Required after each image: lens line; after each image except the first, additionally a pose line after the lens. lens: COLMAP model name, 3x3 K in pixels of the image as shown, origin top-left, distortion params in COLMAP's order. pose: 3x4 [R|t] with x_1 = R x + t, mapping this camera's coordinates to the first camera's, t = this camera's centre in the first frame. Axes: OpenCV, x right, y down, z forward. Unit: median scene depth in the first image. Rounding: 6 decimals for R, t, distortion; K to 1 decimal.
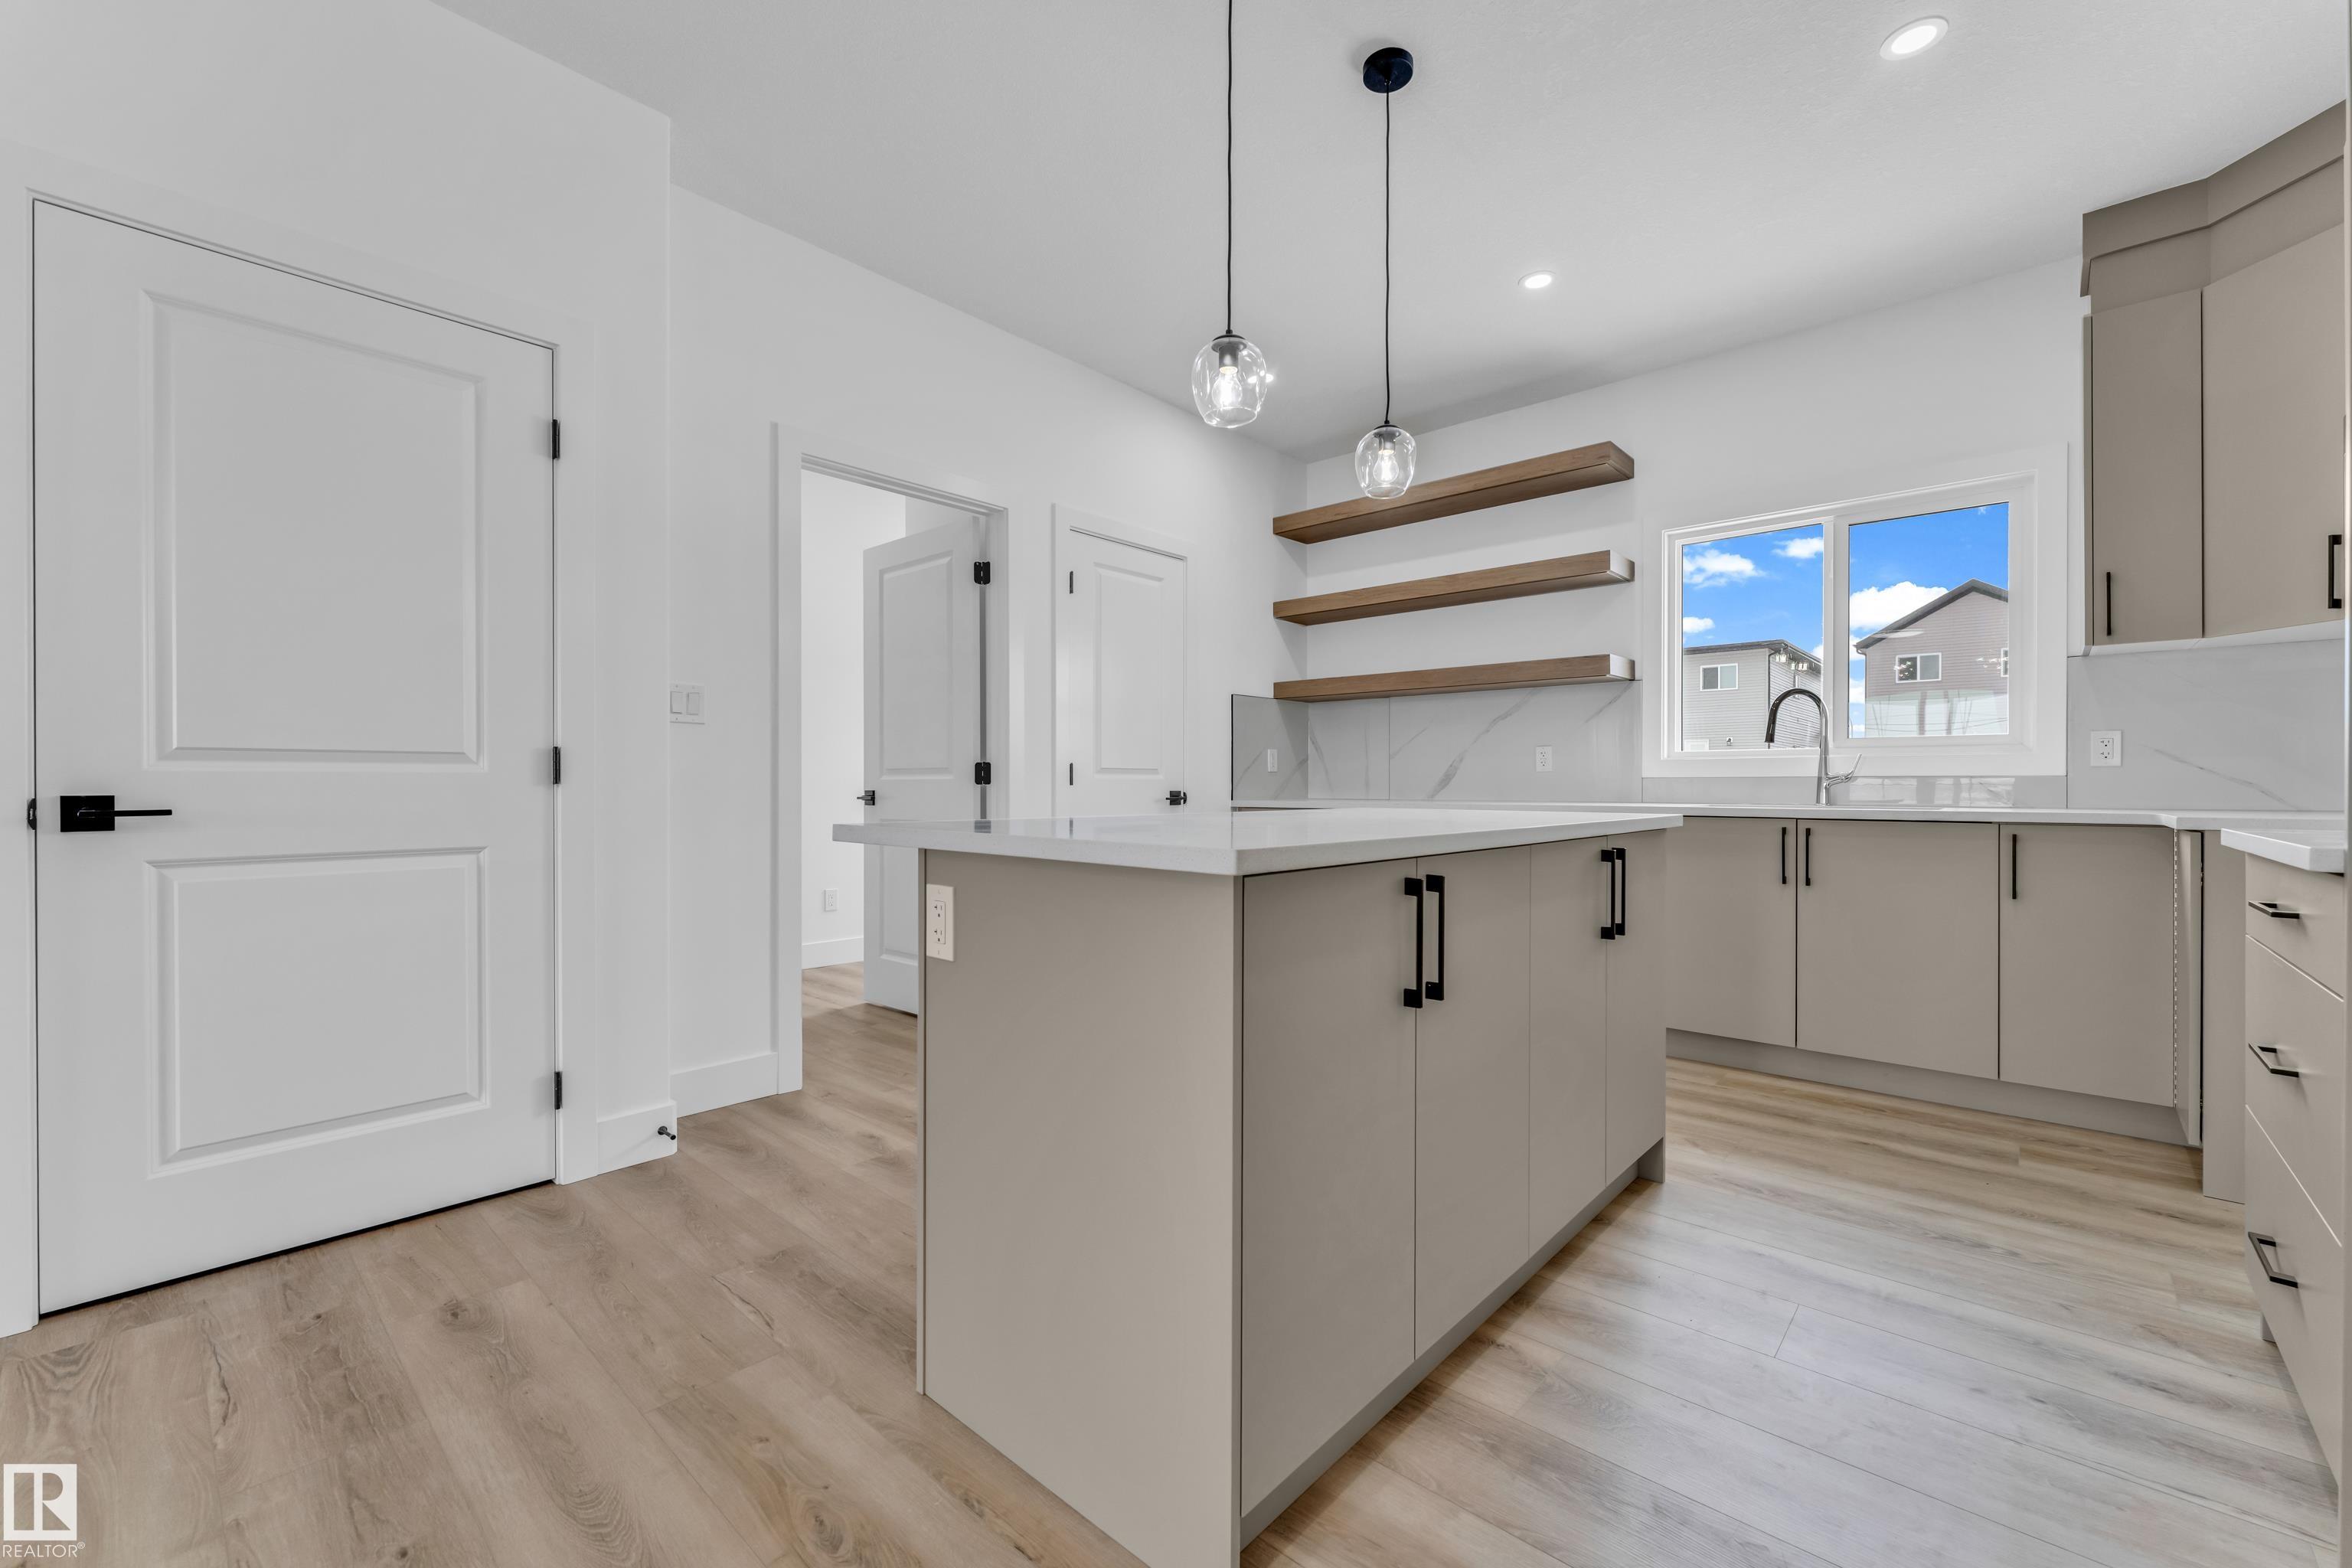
lens RADIAL K [[955.5, 0, 1212.8], [0, 955.5, 780.3], [0, 0, 1]] dist [0.000642, -0.000762]
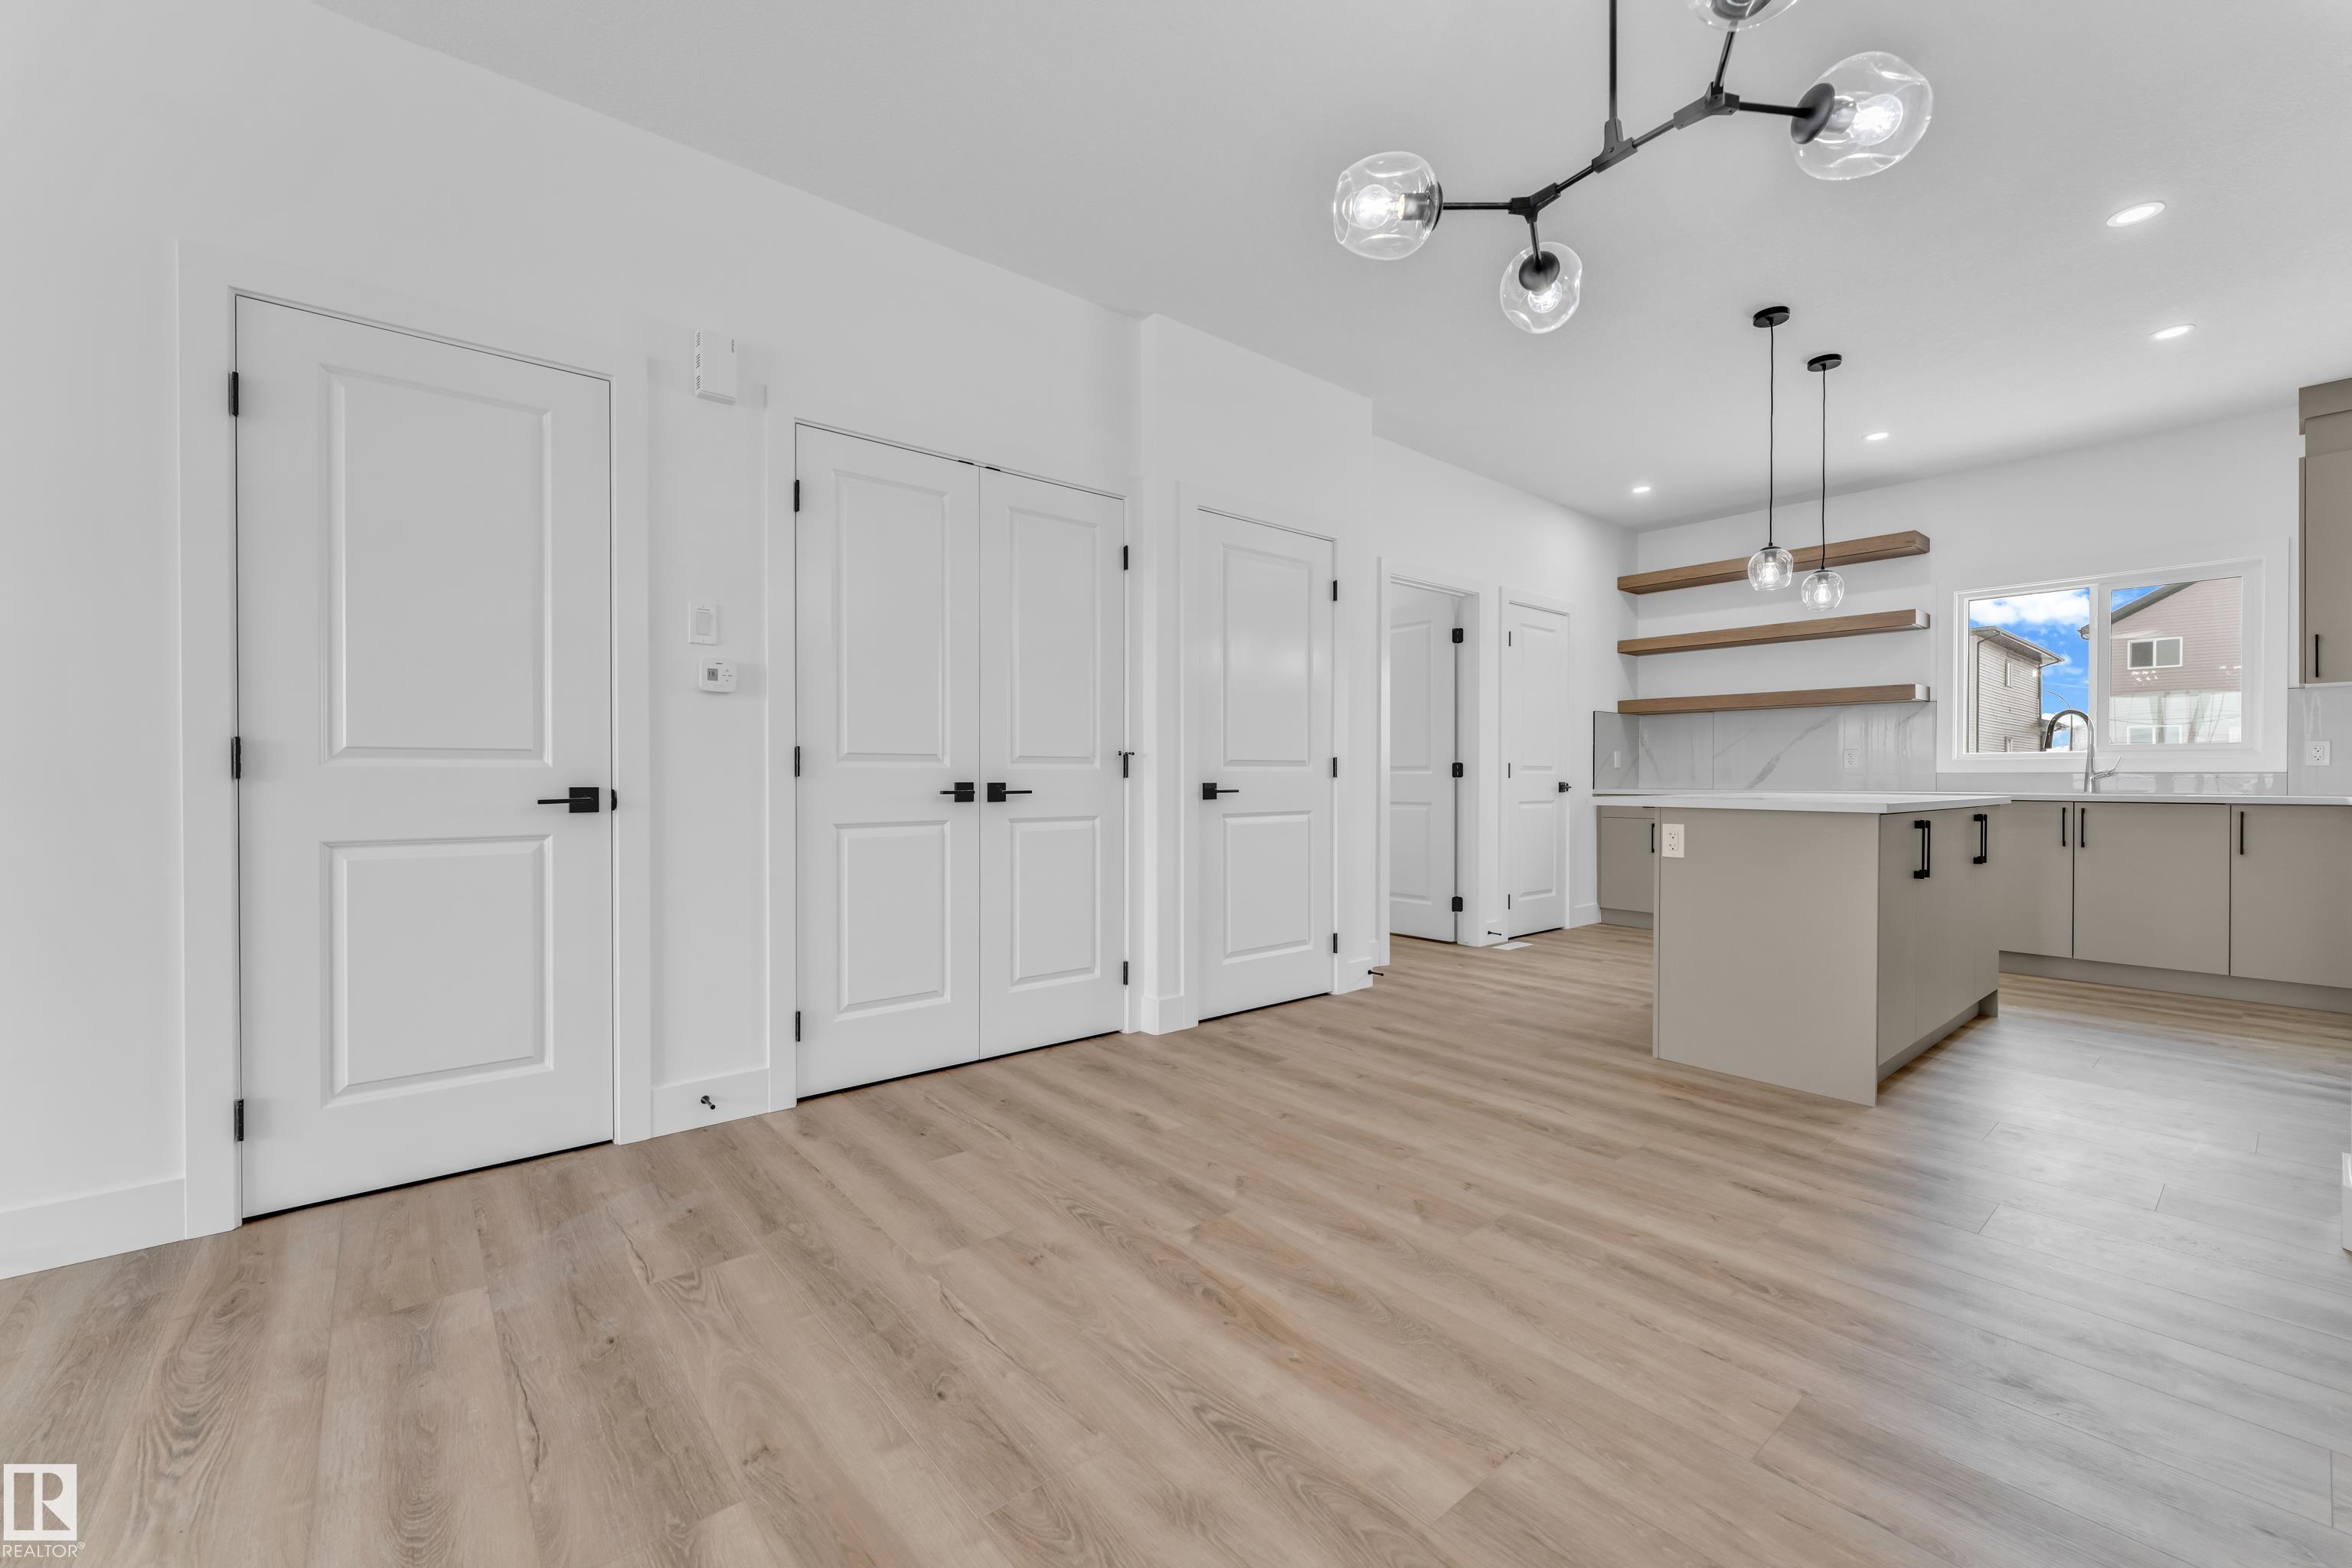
lens RADIAL K [[955.5, 0, 1207.0], [0, 955.5, 779.0], [0, 0, 1]] dist [0.000642, -0.000762]
pose [[0.989839, 0.001176, -0.142187, -0.498777], [-0.000280, 0.999980, 0.006318, -0.003207], [0.142192, -0.006214, 0.989820, -0.640887]]
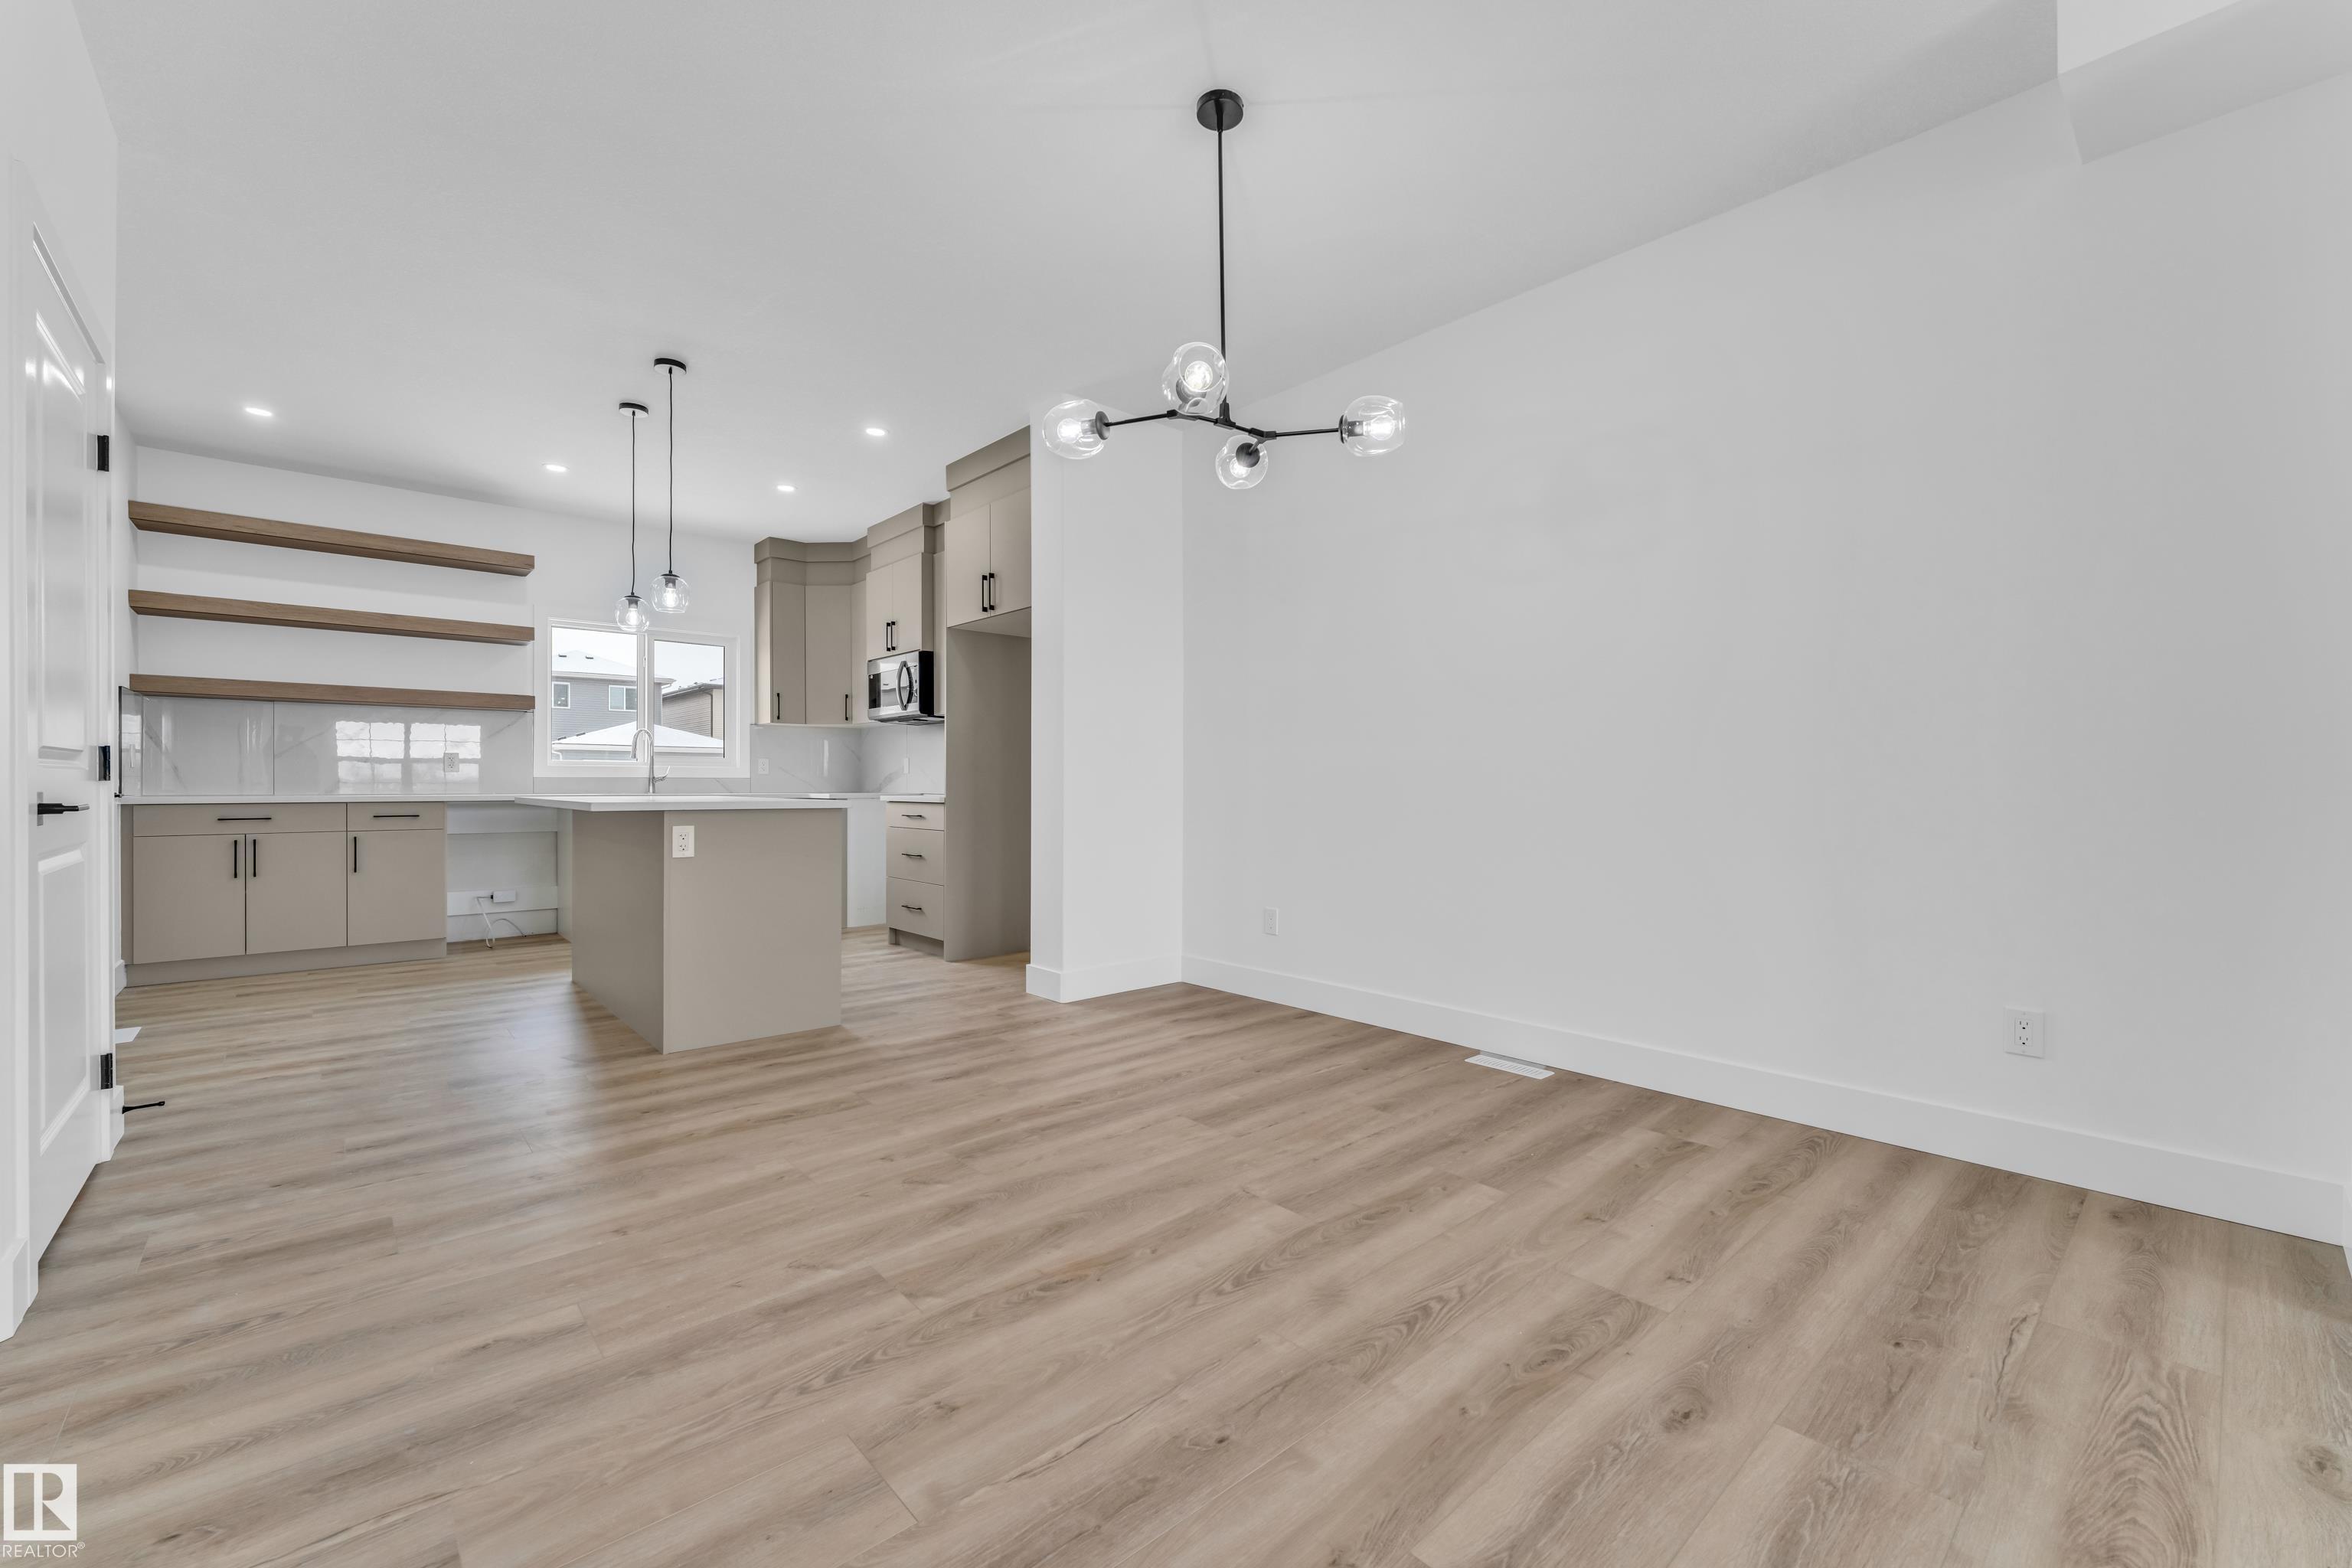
lens RADIAL K [[955.5, 0, 1132.3], [0, 955.5, 780.9], [0, 0, 1]] dist [0.000642, -0.000762]
pose [[0.142213, 0.003928, 0.989828, -1.169751], [-0.007078, 0.999971, -0.002951, 0.000721], [-0.989811, -0.006586, 0.142237, -0.194951]]
